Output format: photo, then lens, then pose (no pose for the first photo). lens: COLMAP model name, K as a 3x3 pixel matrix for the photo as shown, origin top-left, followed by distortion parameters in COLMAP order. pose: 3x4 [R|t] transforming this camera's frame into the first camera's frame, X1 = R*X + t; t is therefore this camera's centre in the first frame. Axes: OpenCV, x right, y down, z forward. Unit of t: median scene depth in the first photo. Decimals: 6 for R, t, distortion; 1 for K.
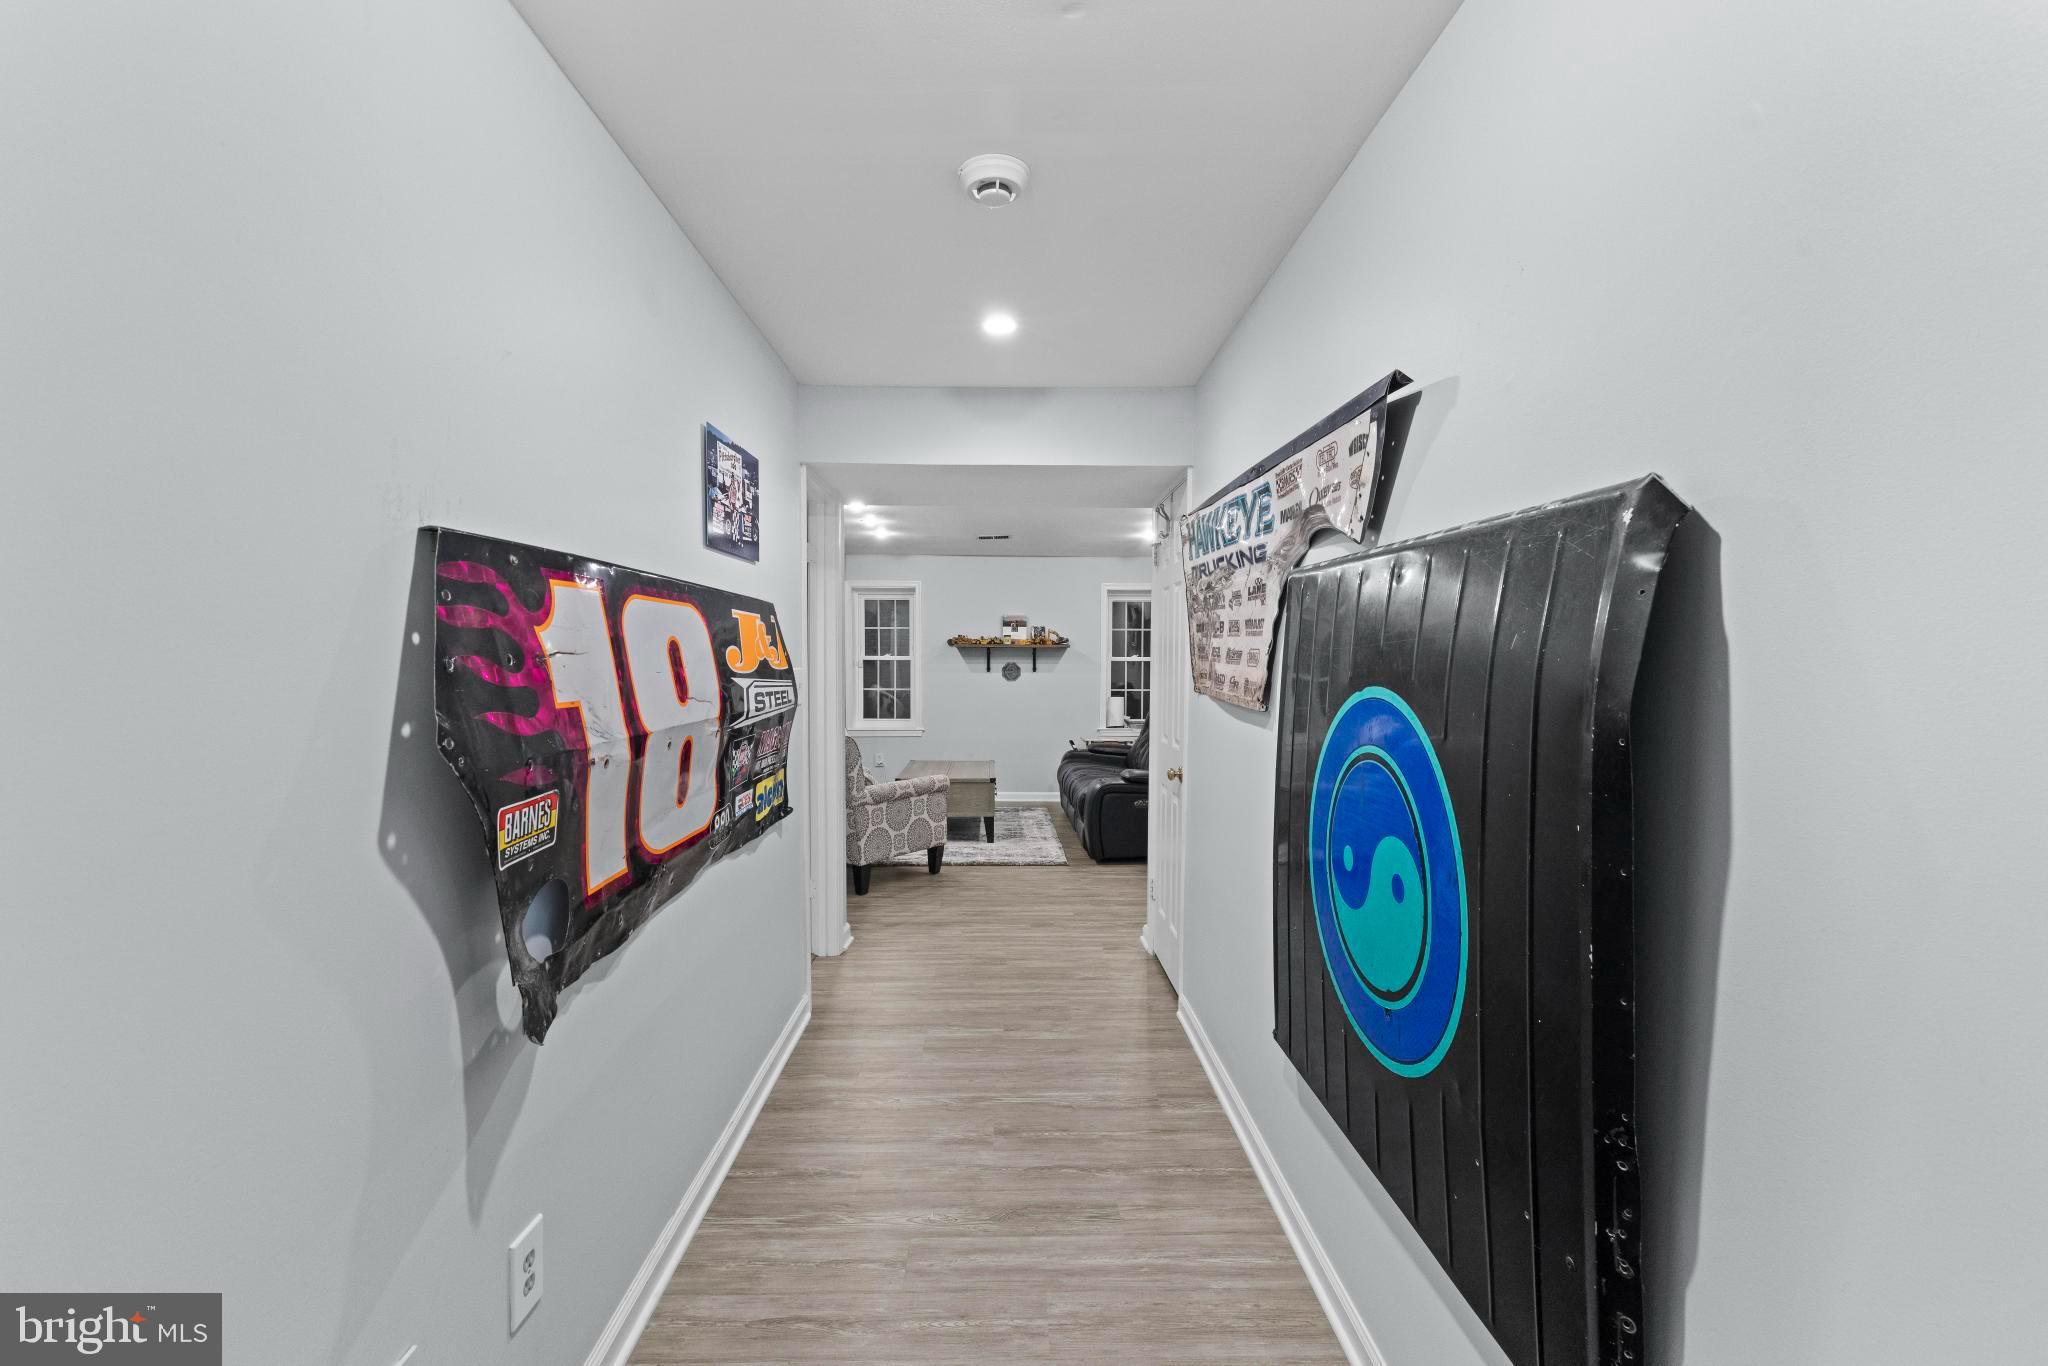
lens RADIAL K [[868.7, 0, 1028.1], [0, 868.7, 703.6], [0, 0, 1]] dist [0.001756, -0.001249]
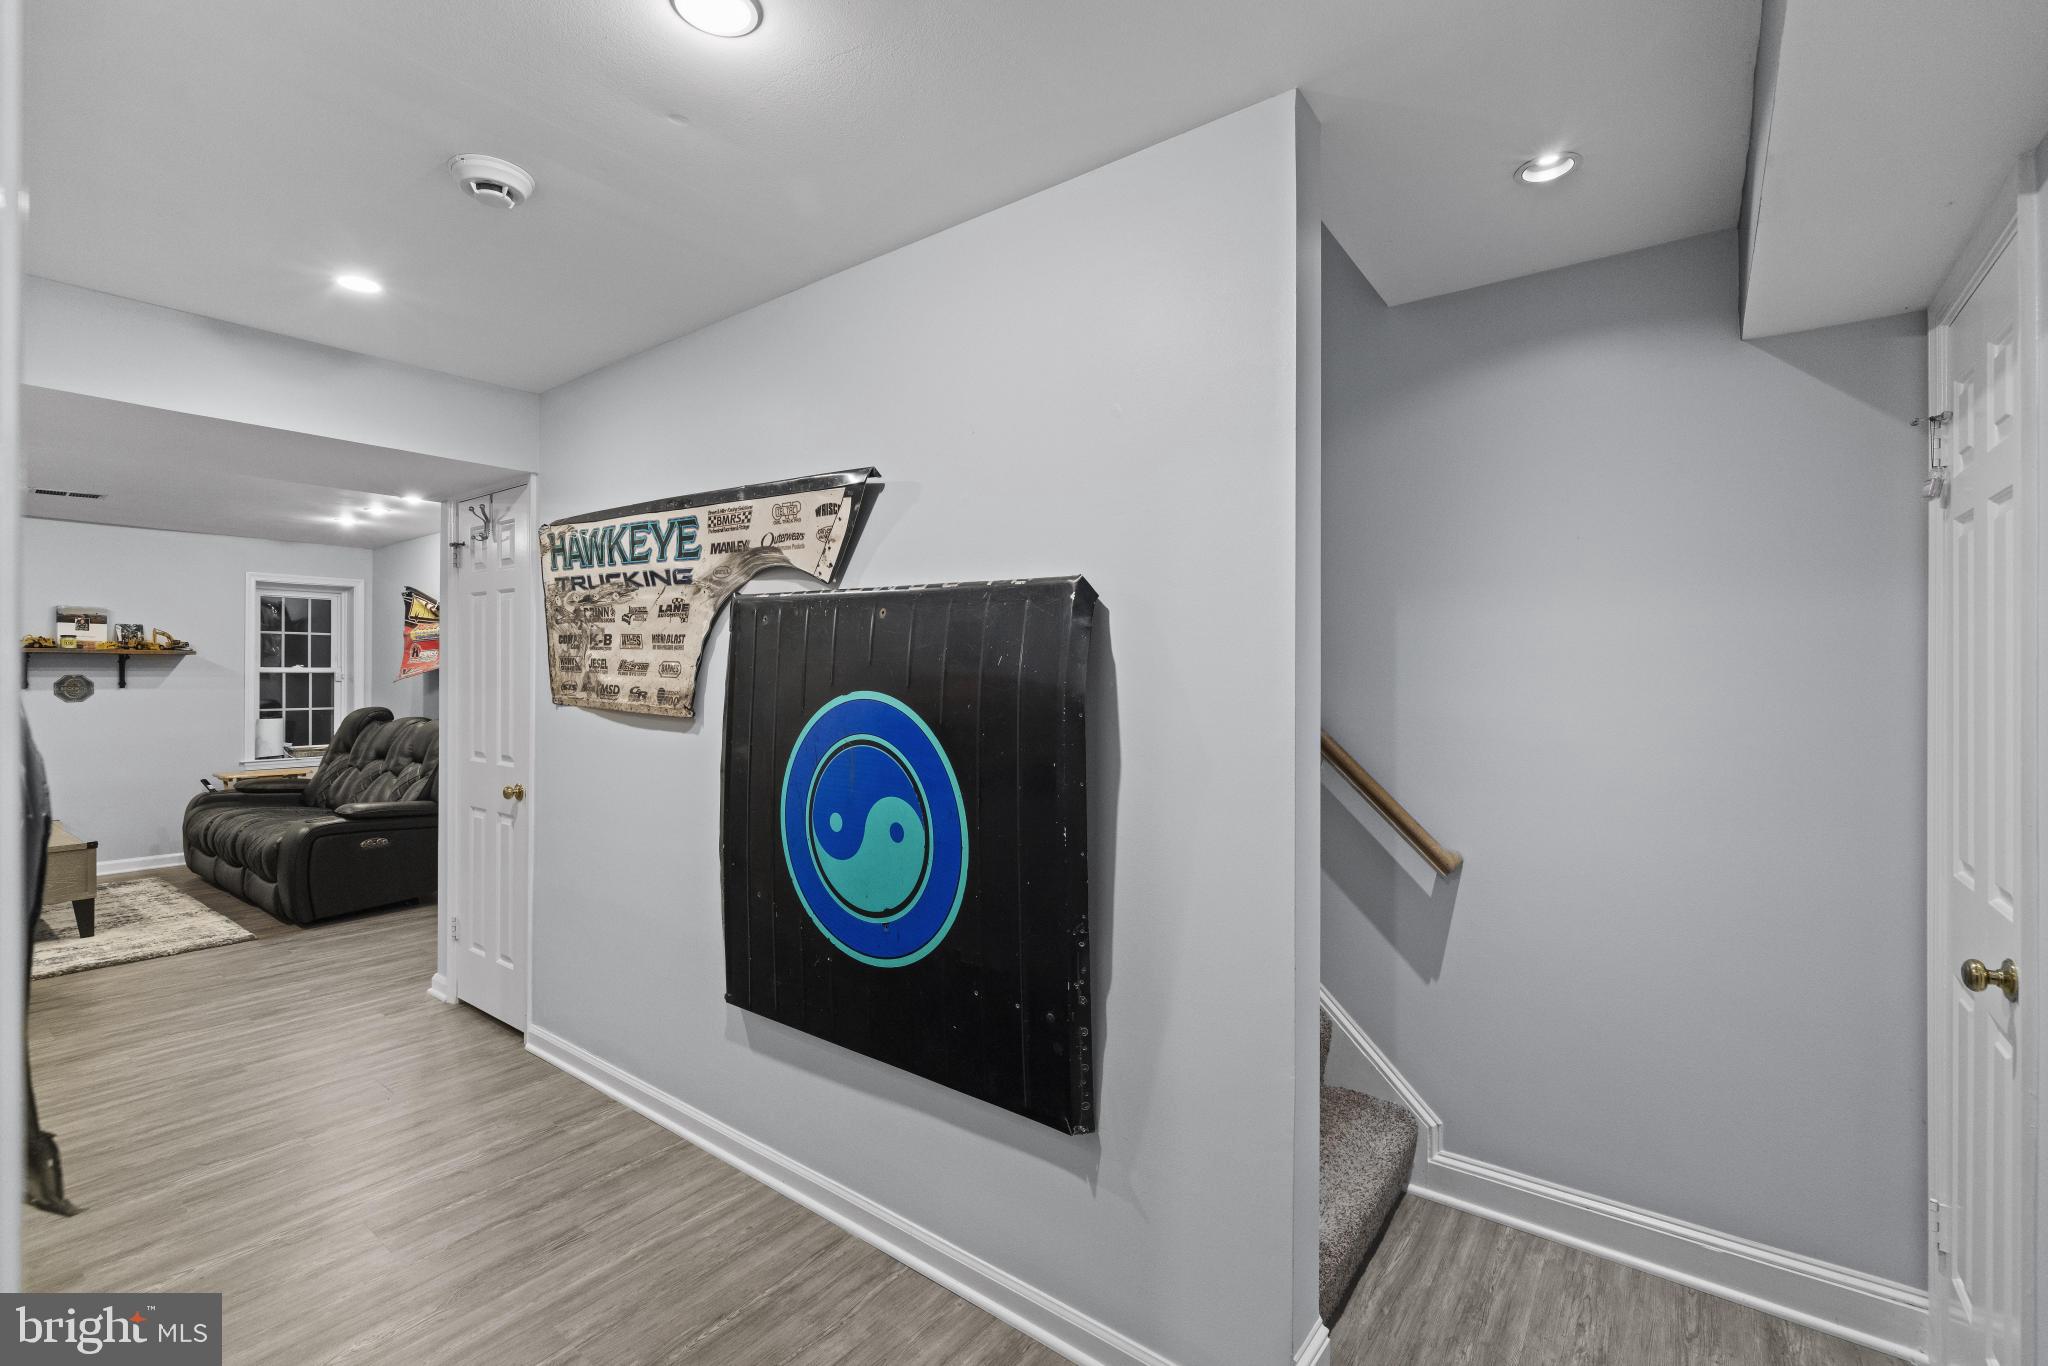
lens RADIAL K [[868.7, 0, 1015.6], [0, 868.7, 675.4], [0, 0, 1]] dist [0.001756, -0.001249]
pose [[0.629481, -0.005152, 0.776999, -0.297557], [0.039767, 0.998881, -0.025593, 0.000208], [-0.775998, 0.047010, 0.628981, -0.028861]]
